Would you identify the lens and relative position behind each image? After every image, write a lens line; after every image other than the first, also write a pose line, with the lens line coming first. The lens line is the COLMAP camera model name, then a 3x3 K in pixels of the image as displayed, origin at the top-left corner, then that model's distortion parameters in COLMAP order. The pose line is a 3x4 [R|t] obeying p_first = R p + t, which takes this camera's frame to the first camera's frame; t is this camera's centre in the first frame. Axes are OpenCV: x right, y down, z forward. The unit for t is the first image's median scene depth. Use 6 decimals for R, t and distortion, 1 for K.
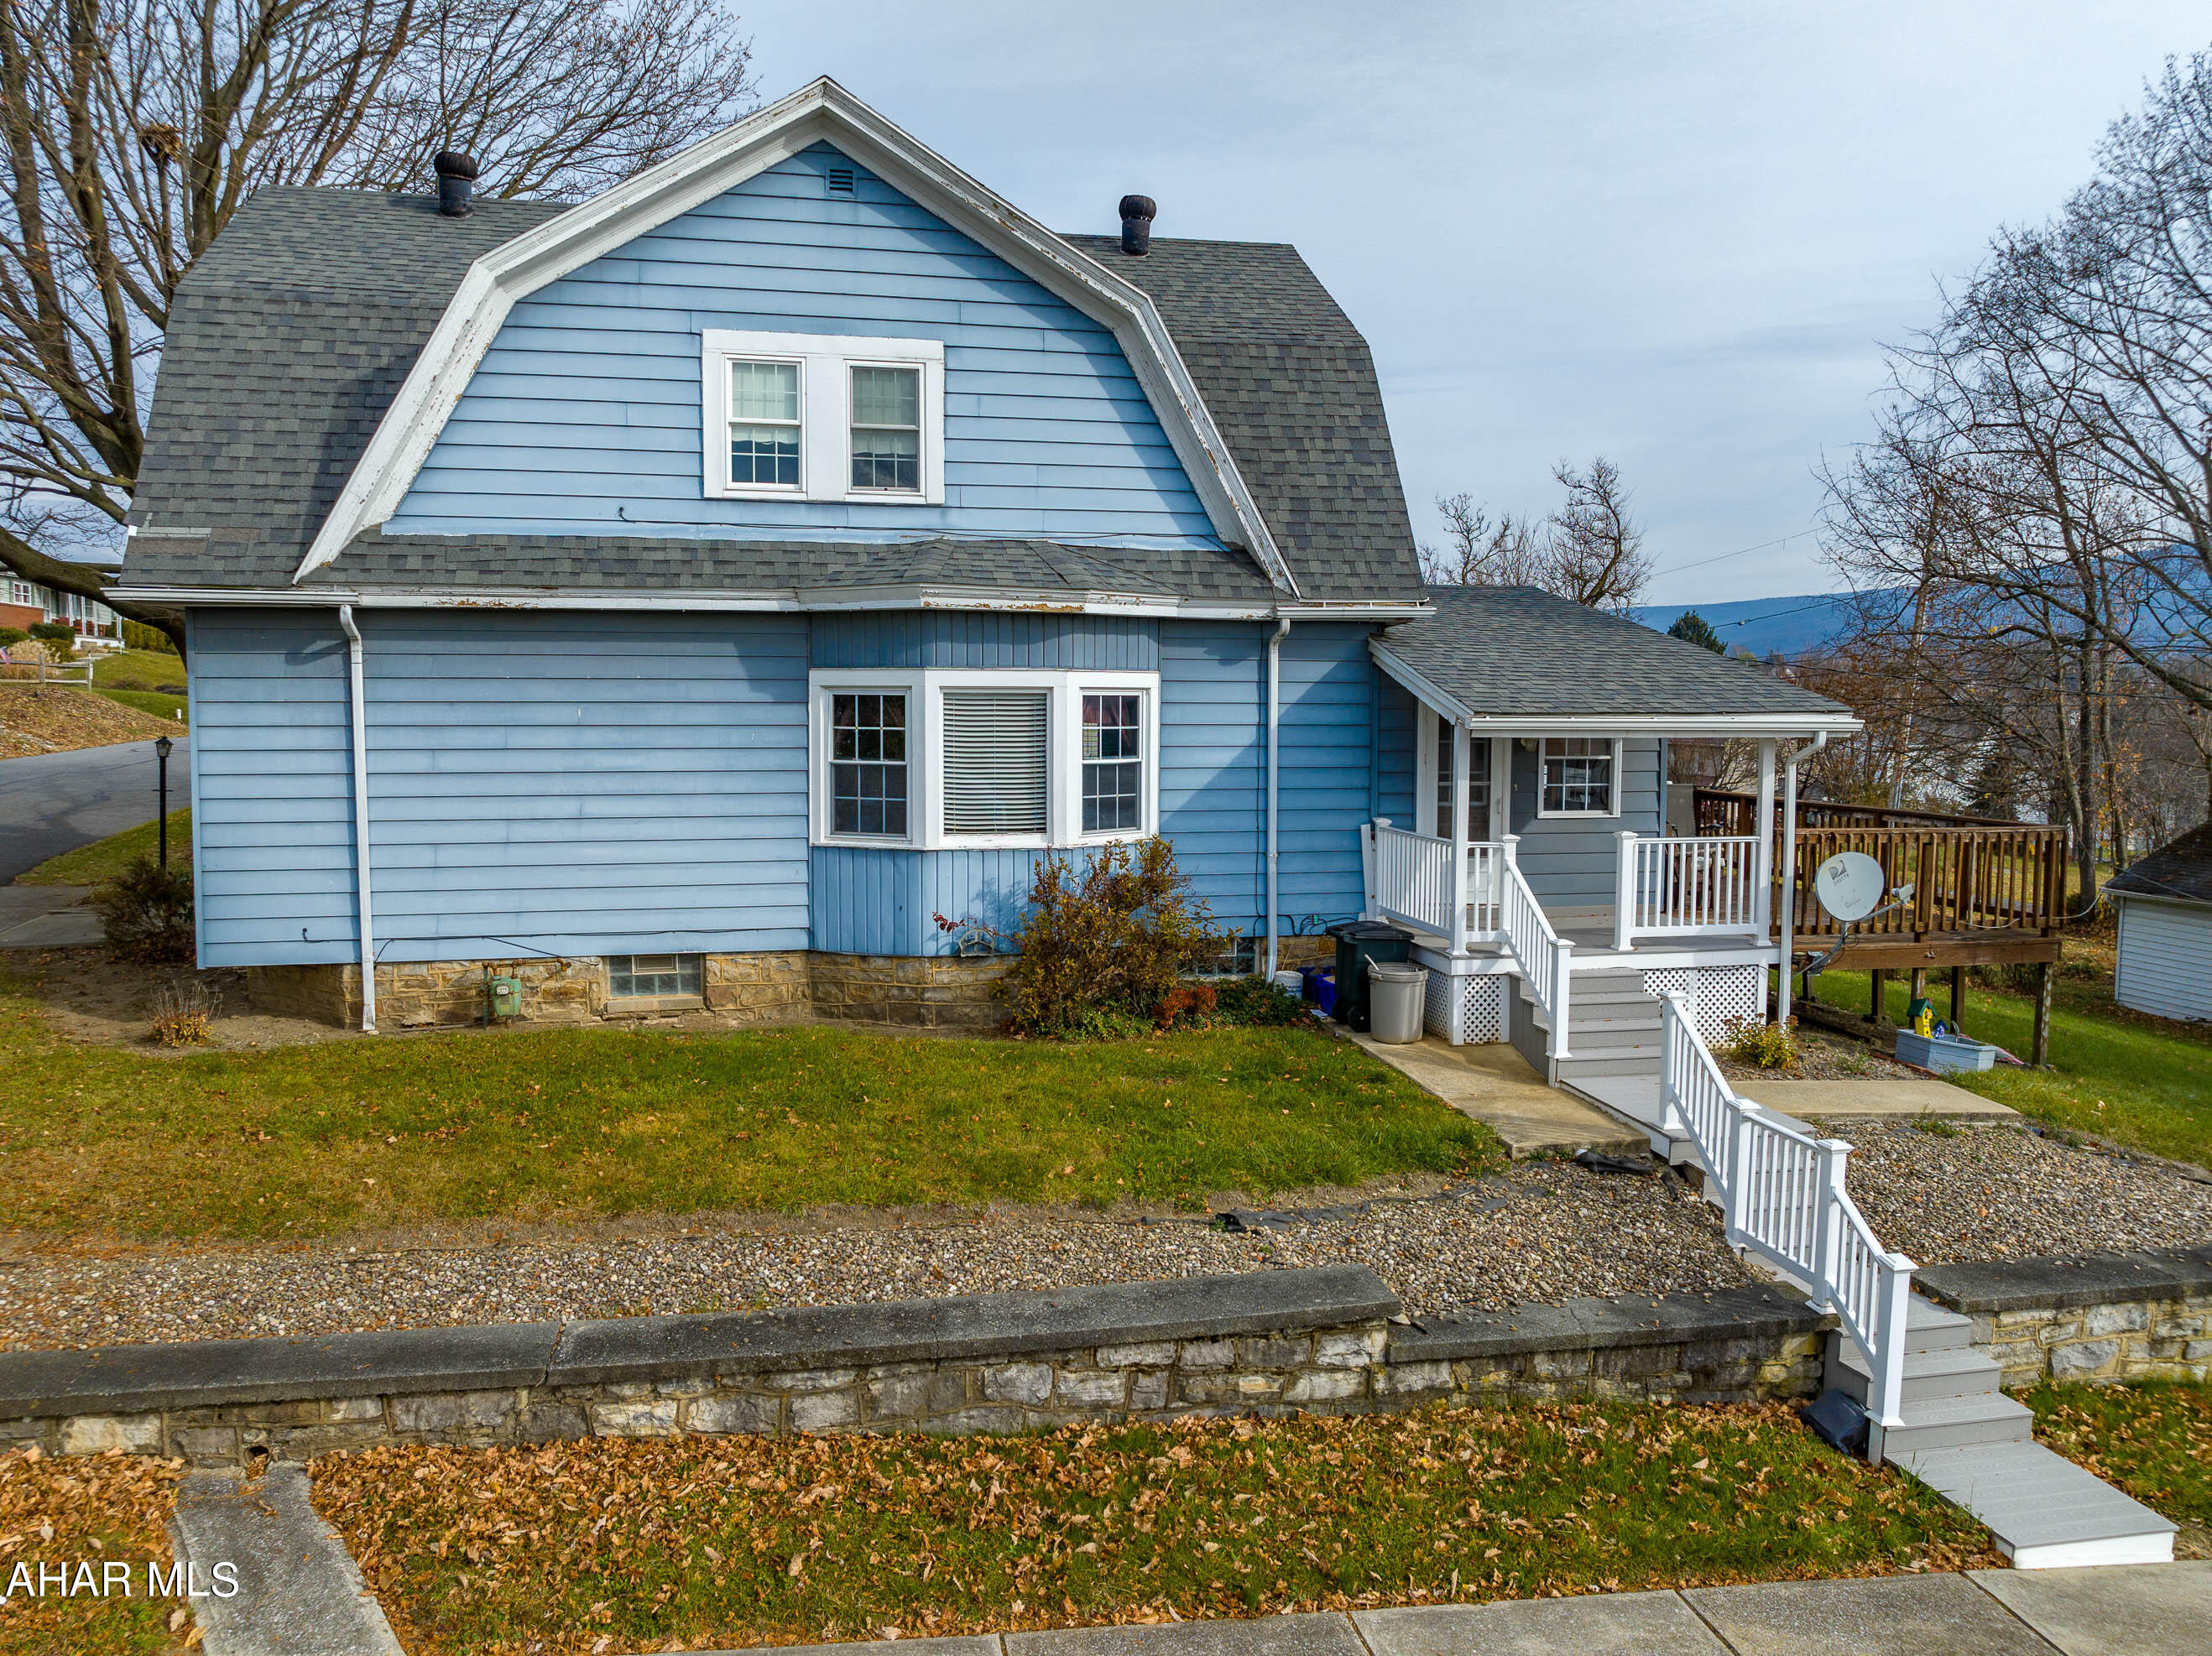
lens RADIAL K [[1557.4, 0, 1110.8], [0, 1557.4, 819.9], [0, 0, 1]] dist [-0.039669, 0.003824]
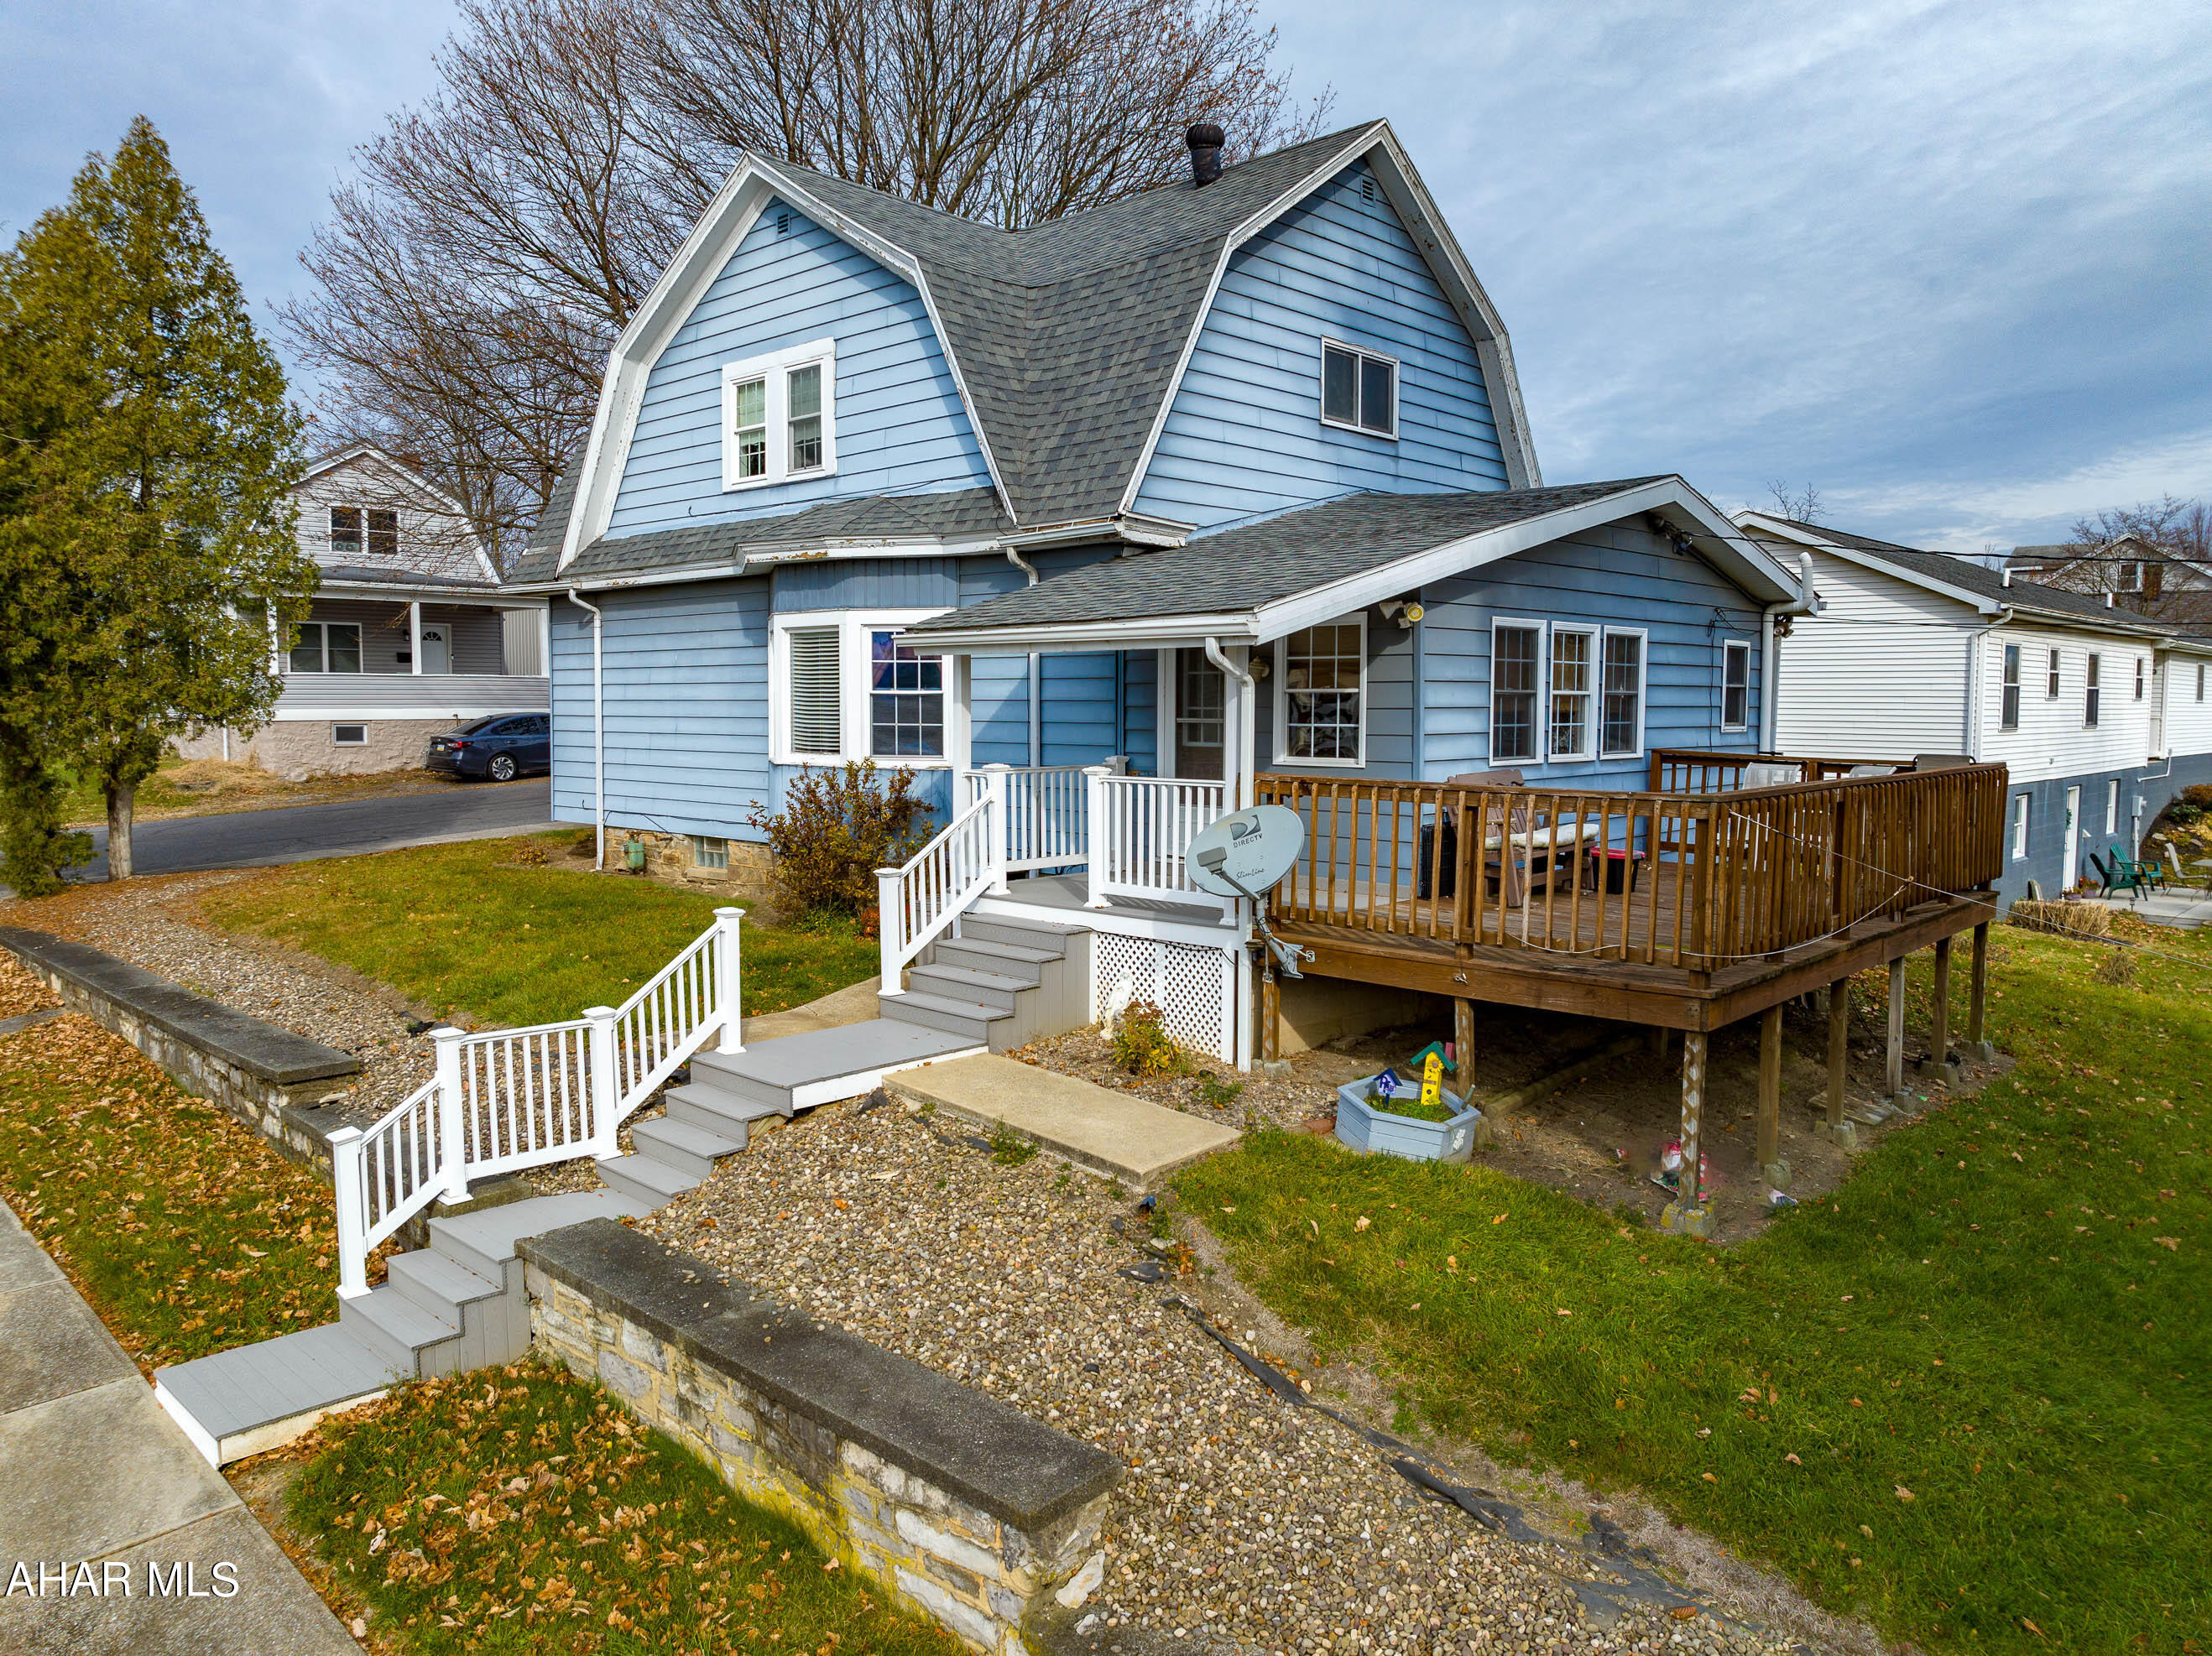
lens RADIAL K [[1557.4, 0, 1110.8], [0, 1557.4, 819.9], [0, 0, 1]] dist [-0.039669, 0.003824]
pose [[0.574367, 0.059214, -0.816453, 1.003784], [-0.064303, 0.997562, 0.027112, 0.013041], [0.816068, 0.036928, 0.576774, 0.508221]]
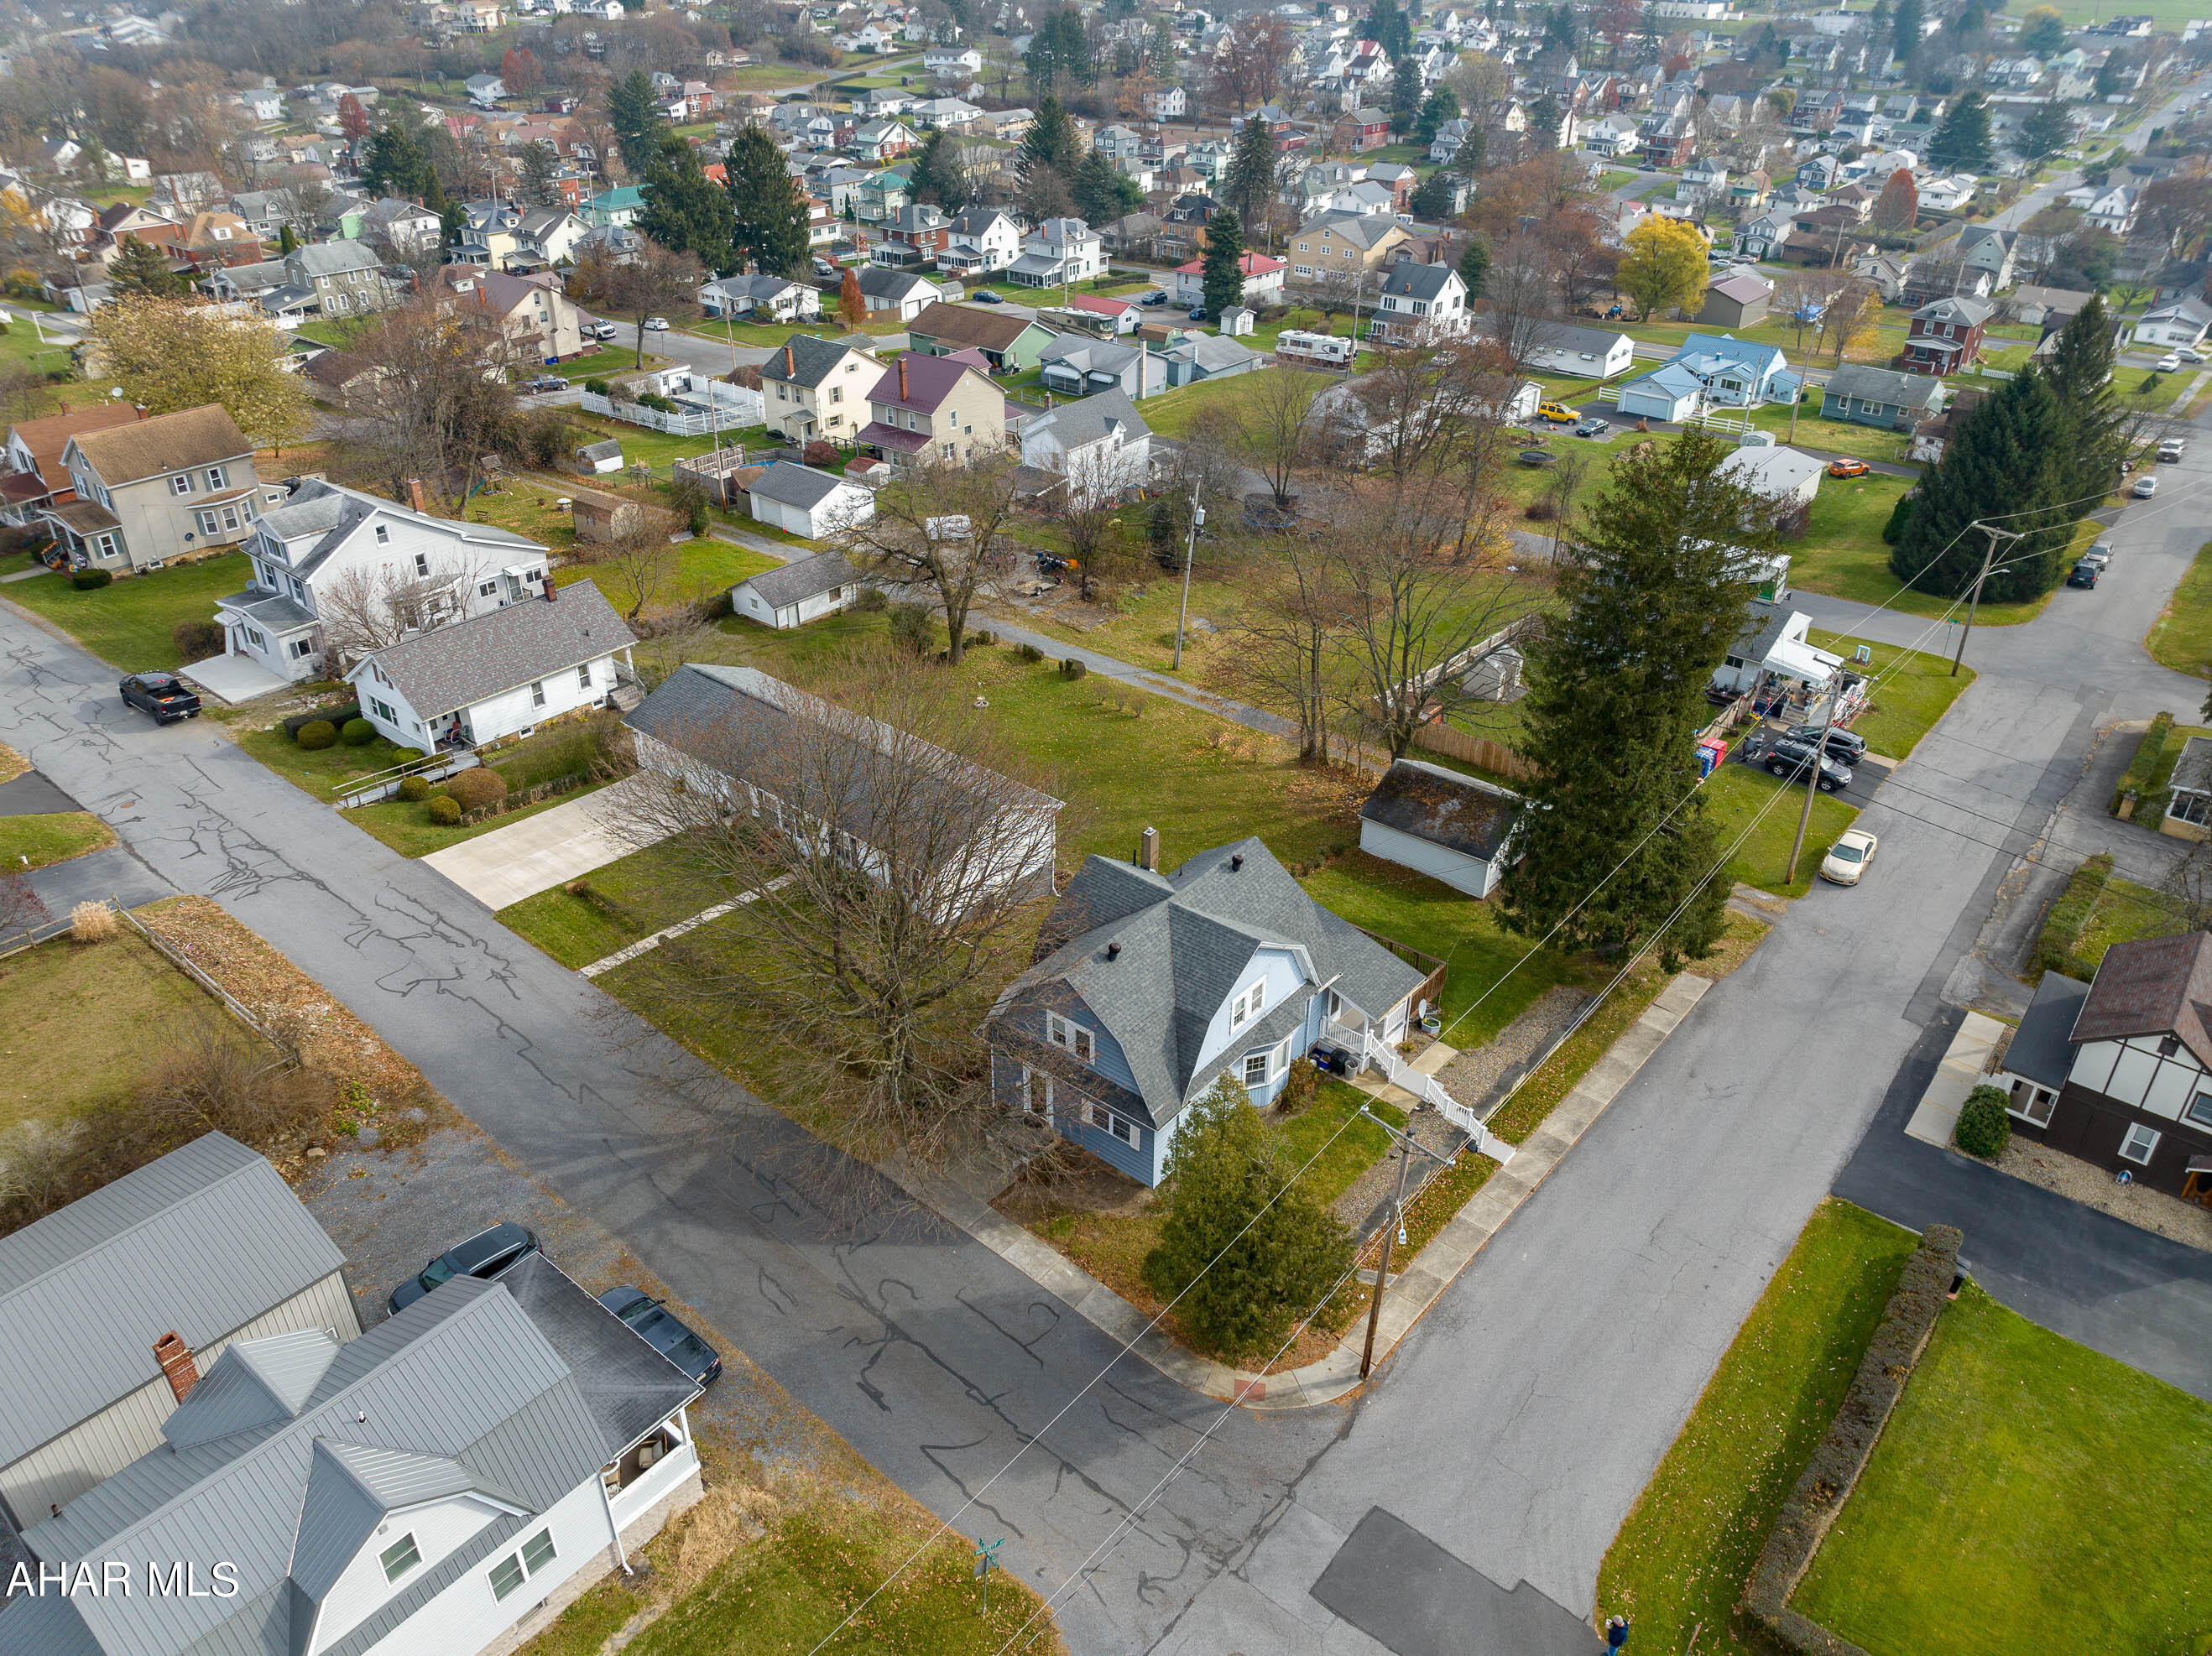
lens RADIAL K [[1557.4, 0, 1110.8], [0, 1557.4, 819.9], [0, 0, 1]] dist [-0.039669, 0.003824]
pose [[0.775562, -0.318621, 0.544963, -2.431748], [0.045135, 0.889057, 0.455567, -2.466231], [-0.629656, -0.328723, 0.703899, -1.385600]]
